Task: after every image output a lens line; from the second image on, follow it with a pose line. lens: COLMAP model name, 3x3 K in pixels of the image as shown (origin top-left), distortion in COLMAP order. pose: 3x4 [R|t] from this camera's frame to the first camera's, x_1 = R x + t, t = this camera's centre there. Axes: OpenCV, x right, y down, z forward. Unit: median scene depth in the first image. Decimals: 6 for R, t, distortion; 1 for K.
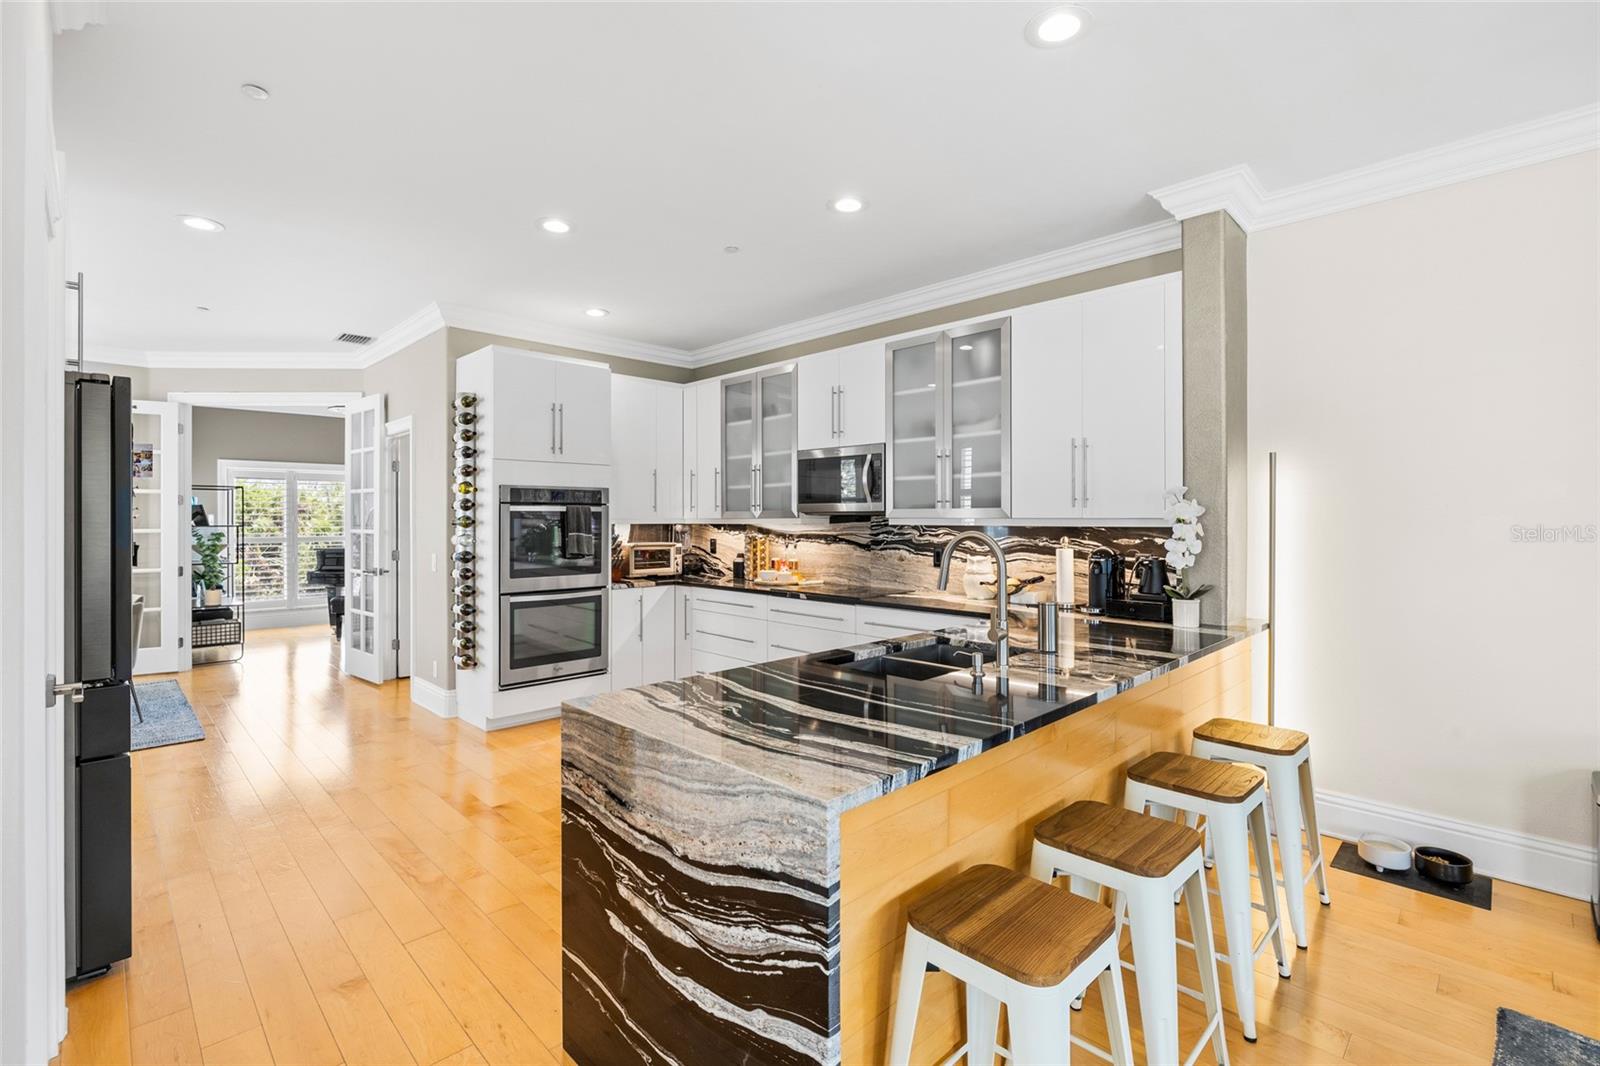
lens RADIAL K [[710.9, 0, 797.9], [0, 710.9, 519.5], [0, 0, 1]] dist [-0.007455, -0.000066]
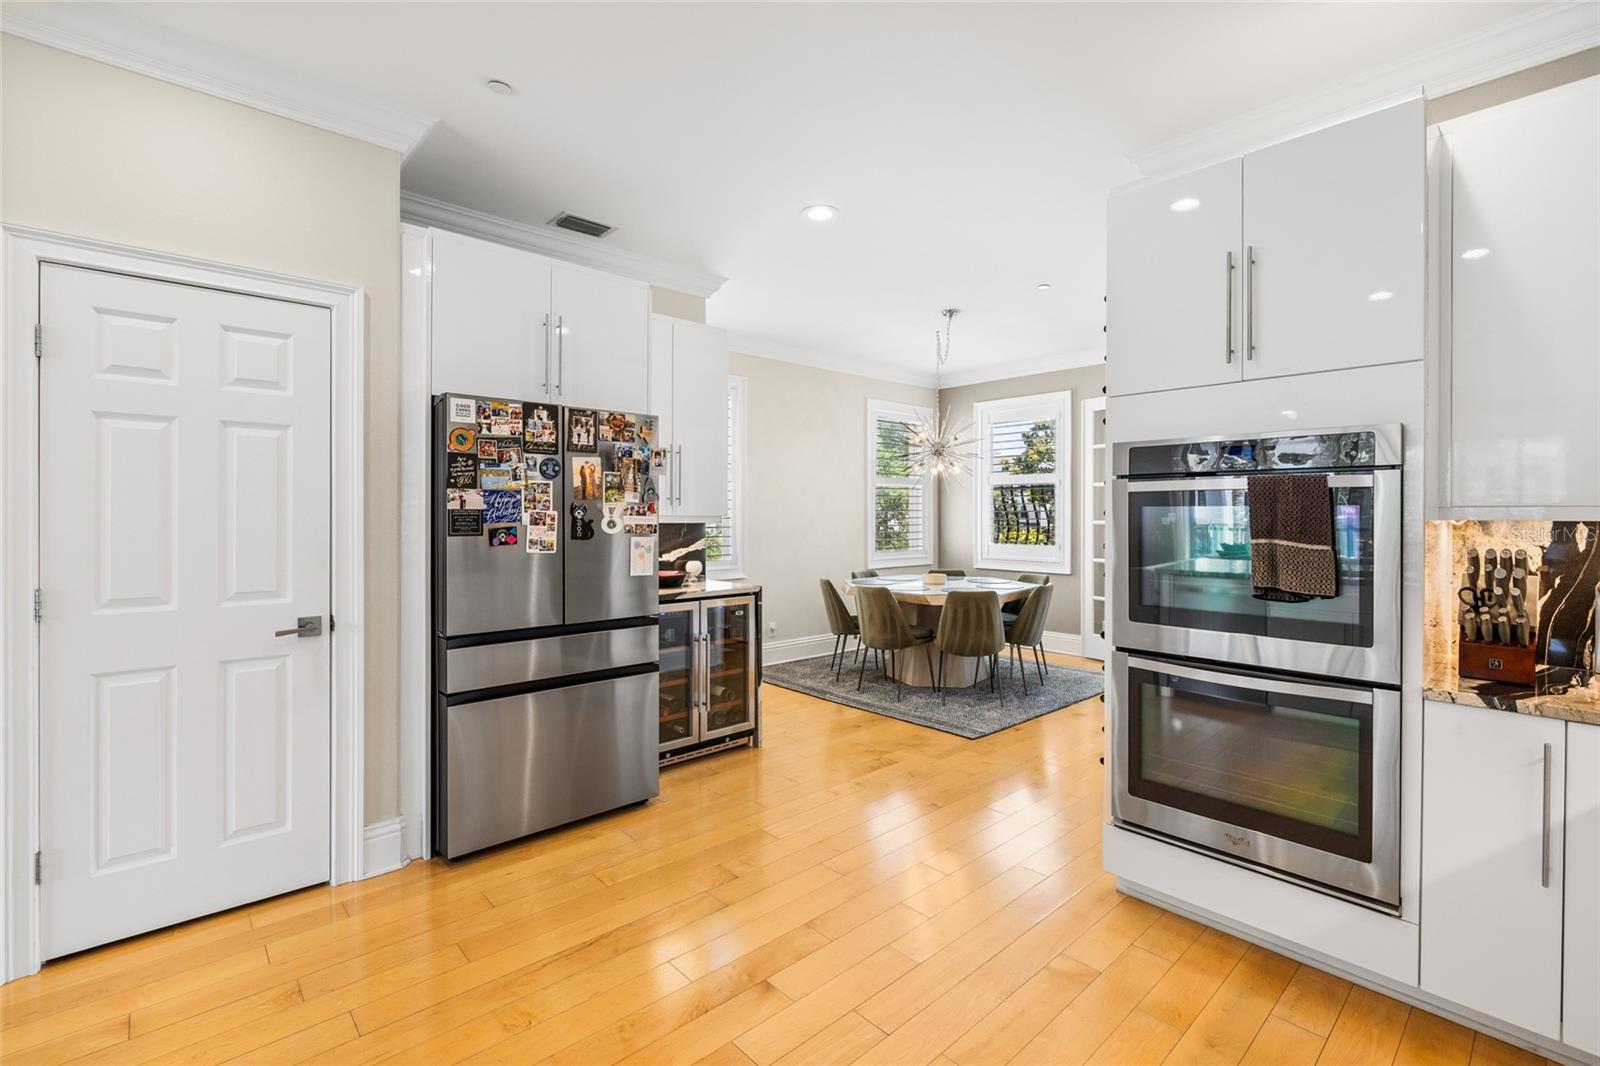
lens RADIAL K [[710.9, 0, 798.4], [0, 710.9, 516.9], [0, 0, 1]] dist [-0.007455, -0.000066]
pose [[-0.041250, 0.005637, -0.999133, 0.121561], [-0.001987, 0.999982, 0.005724, 0.003644], [0.999147, 0.002221, -0.041238, 0.738892]]
